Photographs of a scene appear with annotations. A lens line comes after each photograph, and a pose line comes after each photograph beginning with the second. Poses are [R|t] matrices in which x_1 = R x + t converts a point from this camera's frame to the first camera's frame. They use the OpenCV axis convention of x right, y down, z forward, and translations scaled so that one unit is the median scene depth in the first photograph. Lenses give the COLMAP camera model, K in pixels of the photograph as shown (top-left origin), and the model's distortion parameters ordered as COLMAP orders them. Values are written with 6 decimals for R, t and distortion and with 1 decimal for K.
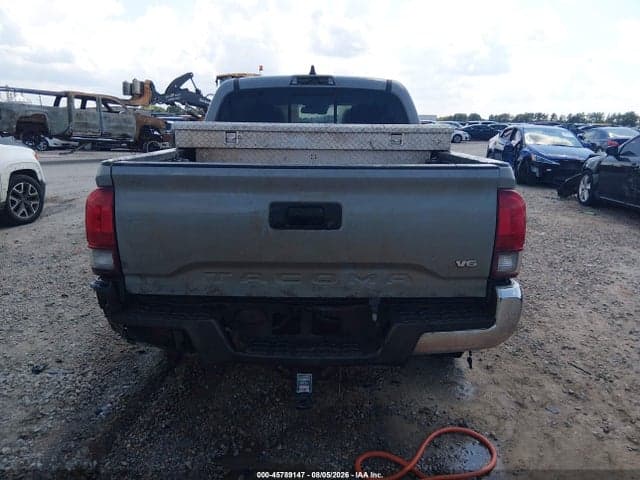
lens RADIAL K [[478.8, 0, 320.0], [0, 478.8, 240.0], [0, 0, 1]] dist [0.081032, -0.133975]
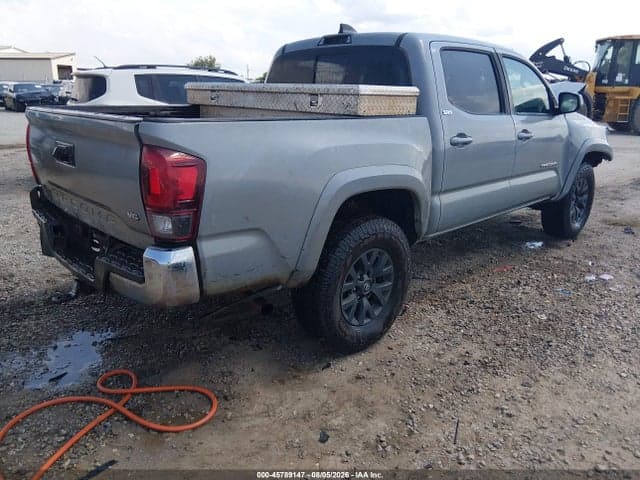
lens RADIAL K [[478.8, 0, 320.0], [0, 478.8, 240.0], [0, 0, 1]] dist [0.081032, -0.133975]
pose [[0.700865, 0.212864, -0.680791, 0.706239], [-0.177016, 0.976482, 0.123082, -0.053376], [0.690980, 0.034247, 0.722062, 0.293273]]
